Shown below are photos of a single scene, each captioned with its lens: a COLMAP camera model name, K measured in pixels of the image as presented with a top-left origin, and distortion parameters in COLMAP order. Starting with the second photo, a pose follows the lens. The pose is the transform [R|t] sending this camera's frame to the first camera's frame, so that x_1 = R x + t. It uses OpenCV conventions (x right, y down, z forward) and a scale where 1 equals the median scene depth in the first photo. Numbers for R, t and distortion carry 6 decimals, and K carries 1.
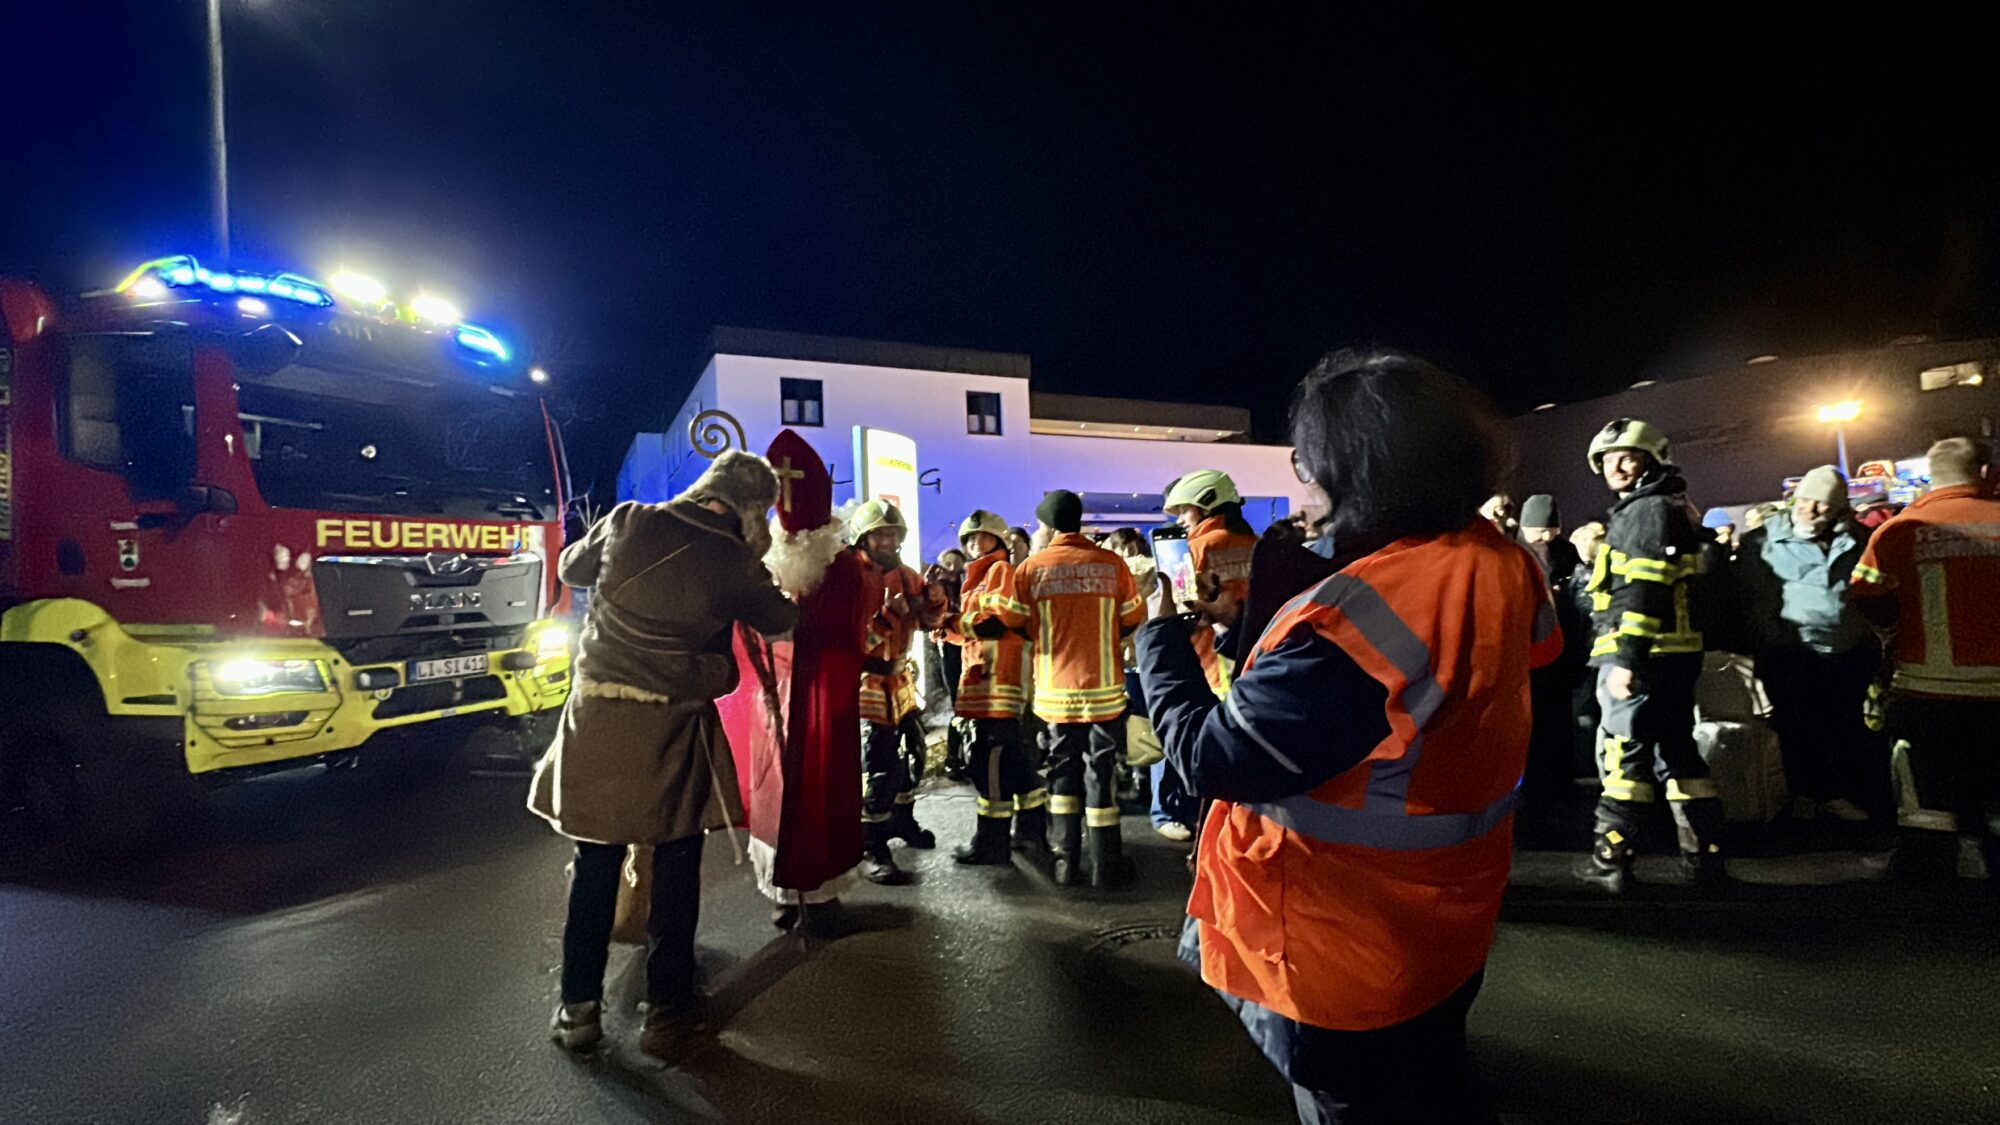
lens RADIAL K [[904.9, 0, 1000.0], [0, 904.9, 562.5], [0, 0, 1]] dist [-0.001989, -0.000624]
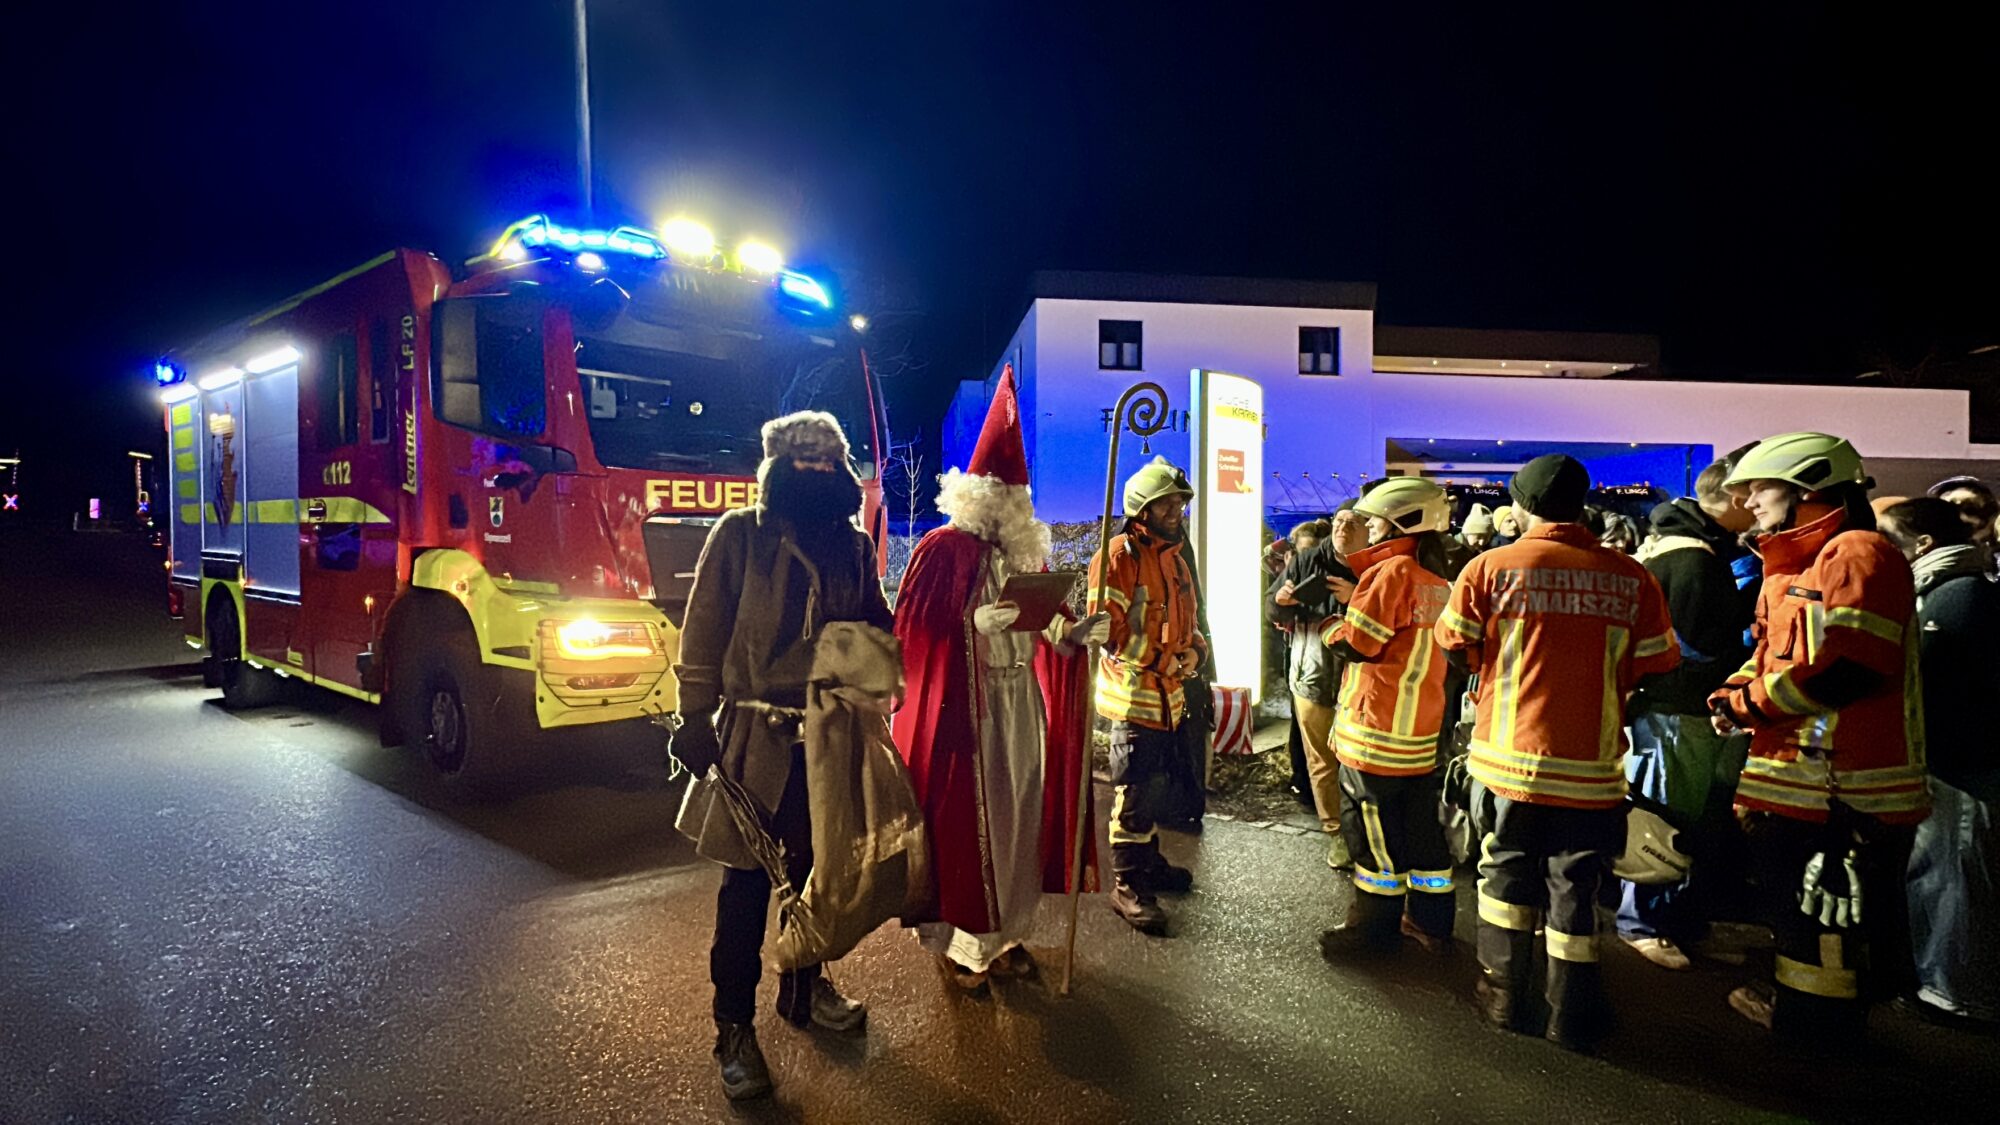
lens RADIAL K [[904.9, 0, 1000.0], [0, 904.9, 562.5], [0, 0, 1]] dist [-0.001989, -0.000624]
pose [[0.943460, 0.045288, -0.328378, -0.063390], [-0.025129, 0.997544, 0.065375, -0.029206], [0.330532, -0.053427, 0.942281, 0.182718]]
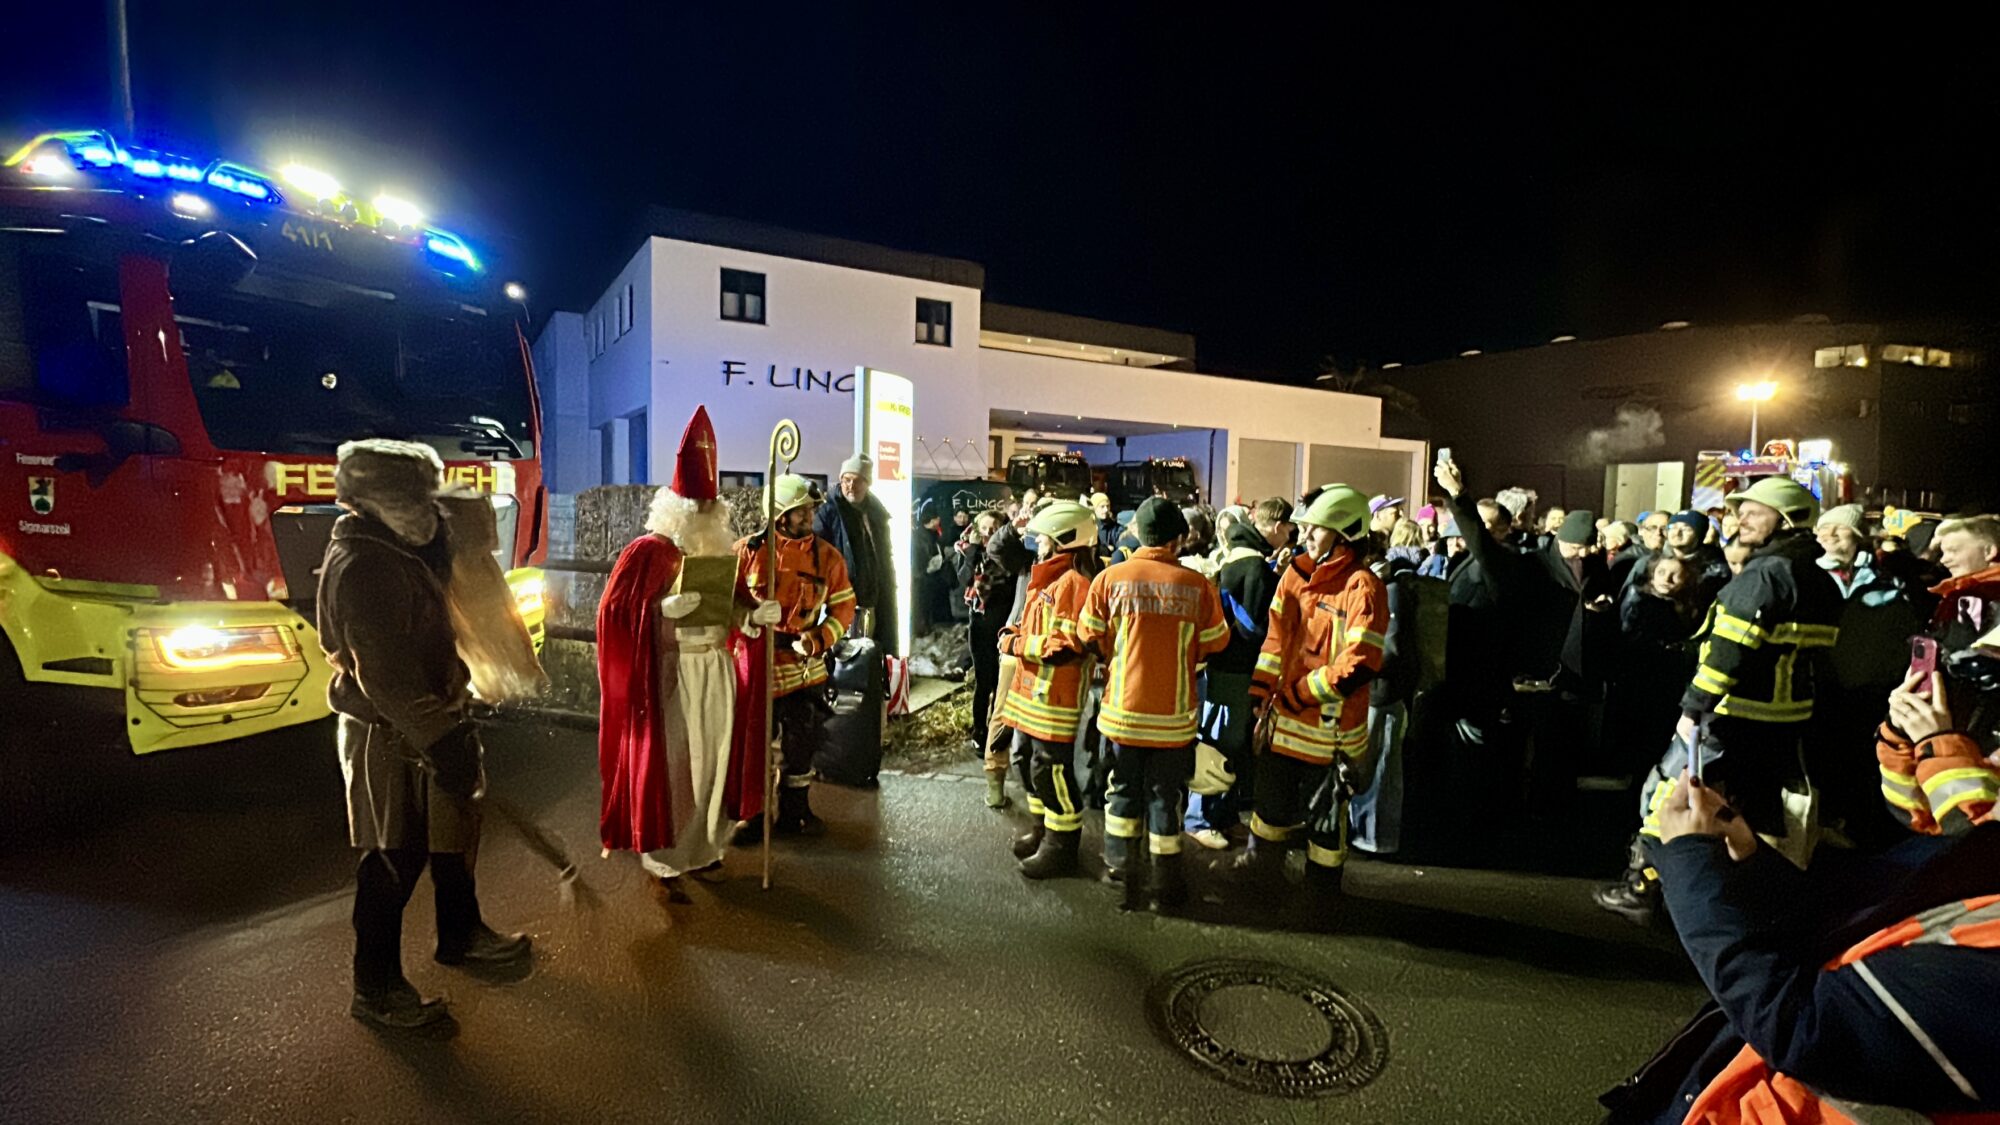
lens RADIAL K [[904.9, 0, 1000.0], [0, 904.9, 562.5], [0, 0, 1]] dist [-0.001989, -0.000624]
pose [[0.993855, 0.055236, 0.095926, -0.134672], [-0.065162, 0.992479, 0.103633, -0.082005], [-0.089480, -0.109247, 0.989979, 0.068702]]
